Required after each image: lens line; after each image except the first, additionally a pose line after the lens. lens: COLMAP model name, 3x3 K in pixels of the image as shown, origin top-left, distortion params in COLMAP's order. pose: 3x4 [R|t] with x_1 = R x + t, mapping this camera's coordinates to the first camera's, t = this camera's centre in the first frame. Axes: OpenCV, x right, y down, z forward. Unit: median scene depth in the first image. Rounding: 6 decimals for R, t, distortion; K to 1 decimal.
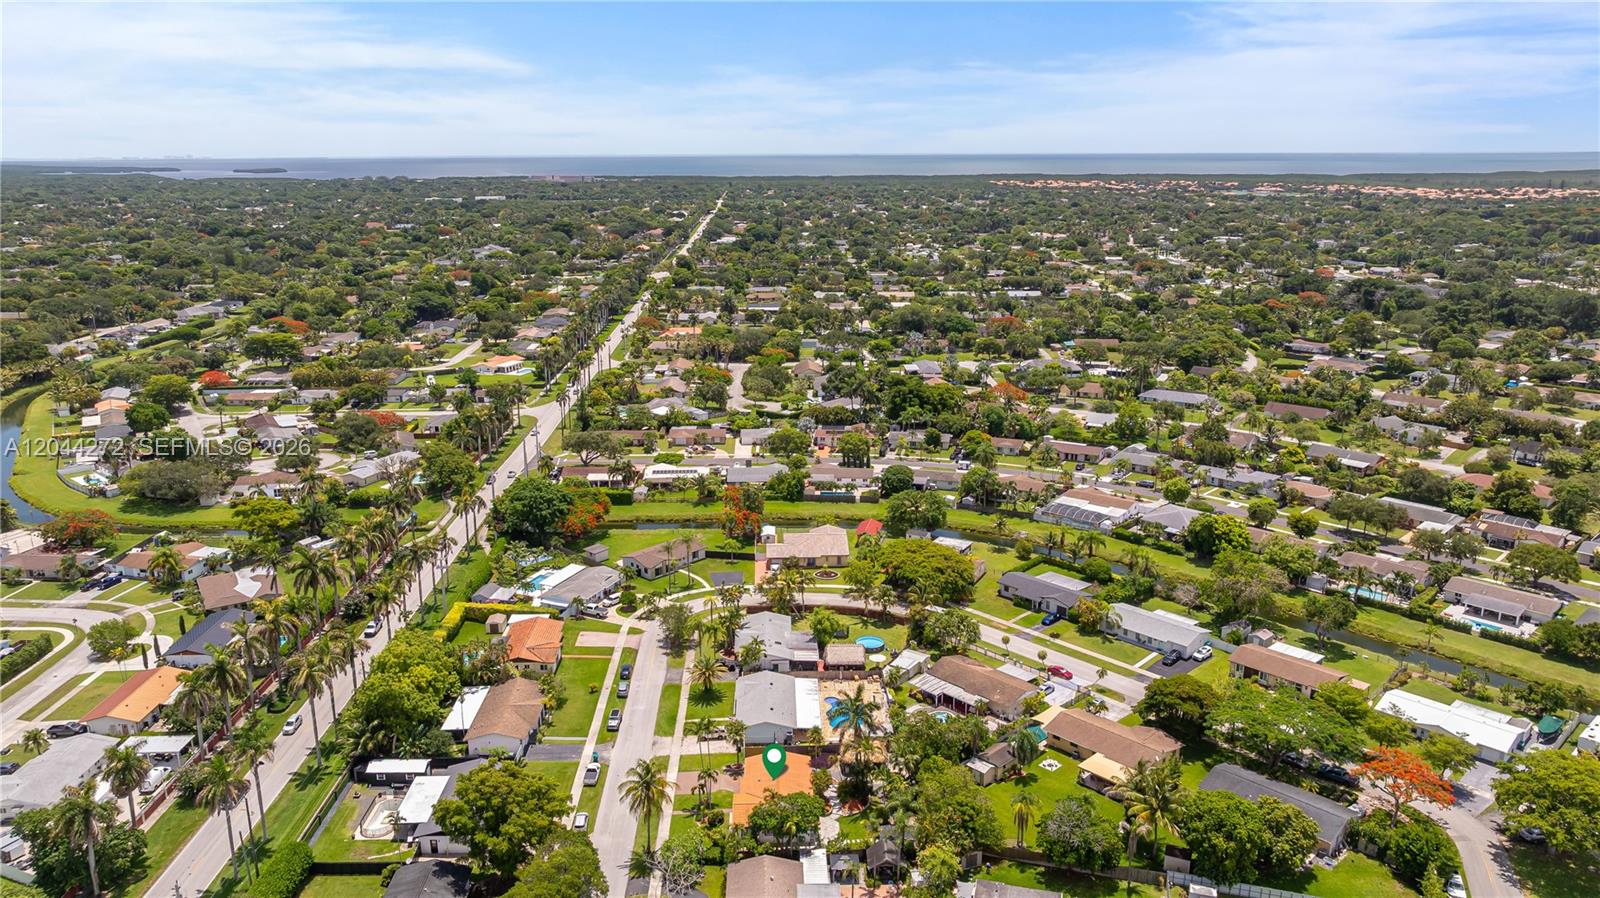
lens RADIAL K [[1116.0, 0, 800.0], [0, 1116.0, 449.0], [0, 0, 1]] dist [-0.033245, 0.021874]
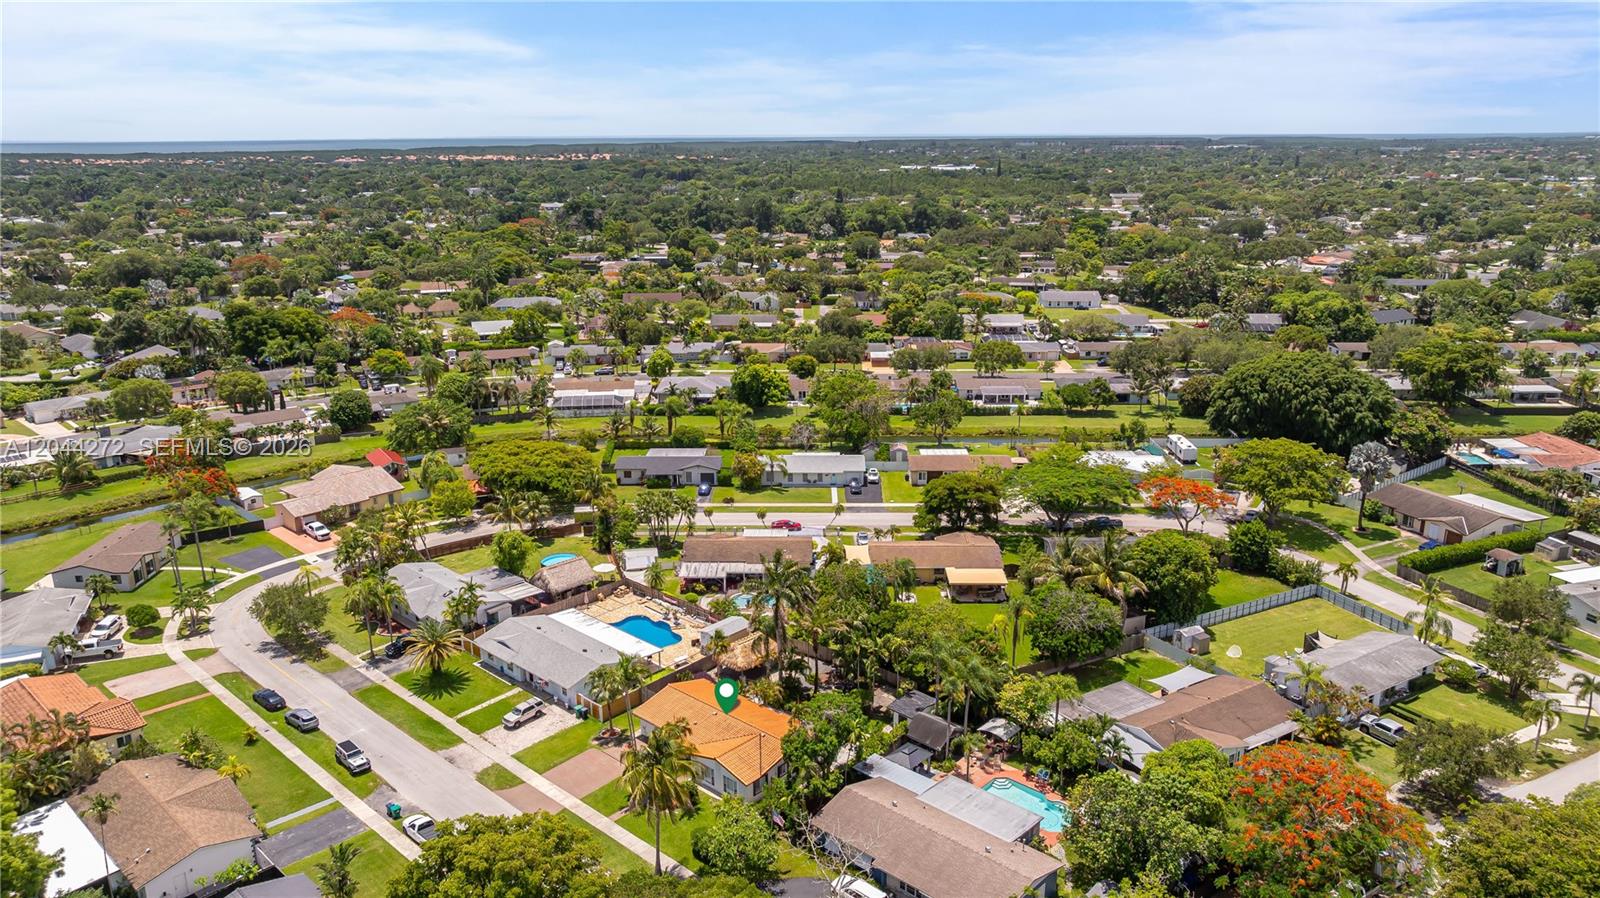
lens RADIAL K [[1116.0, 0, 800.0], [0, 1116.0, 449.0], [0, 0, 1]] dist [-0.033245, 0.021874]
pose [[0.698774, -0.194425, 0.688414, -0.217307], [0.186531, 0.978586, 0.087039, 0.043696], [-0.690595, 0.067590, 0.720077, 0.230706]]
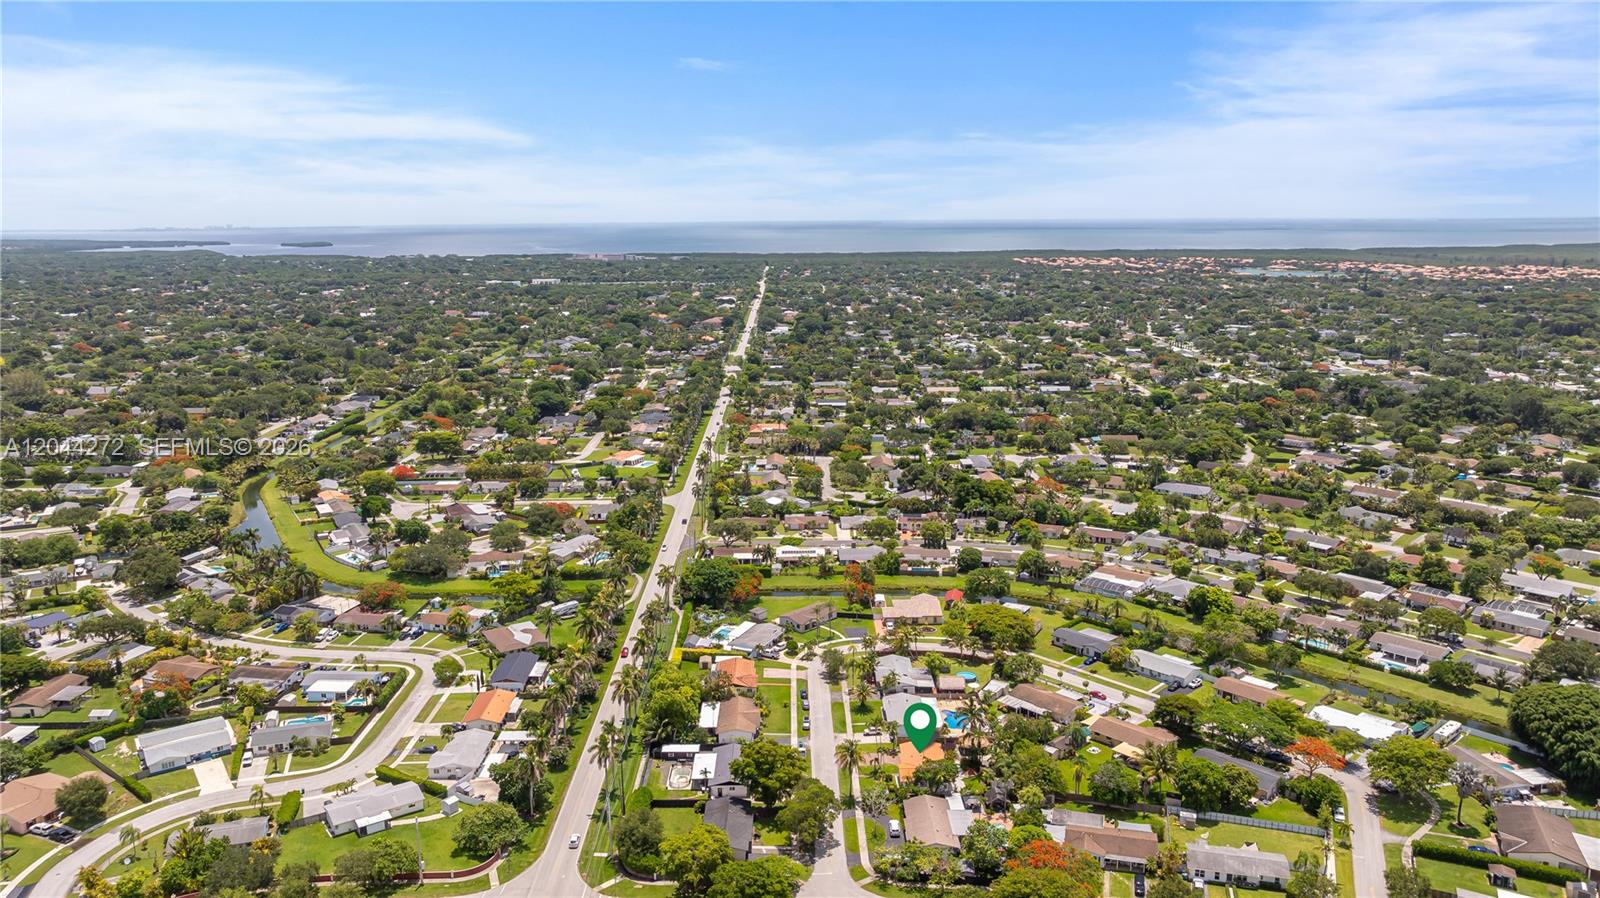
lens RADIAL K [[1116.0, 0, 800.0], [0, 1116.0, 449.0], [0, 0, 1]] dist [-0.033245, 0.021874]
pose [[0.999812, 0.000014, -0.019376, -0.084569], [-0.001100, 0.998429, -0.056018, -0.027069], [0.019345, 0.056029, 0.998242, -0.317369]]
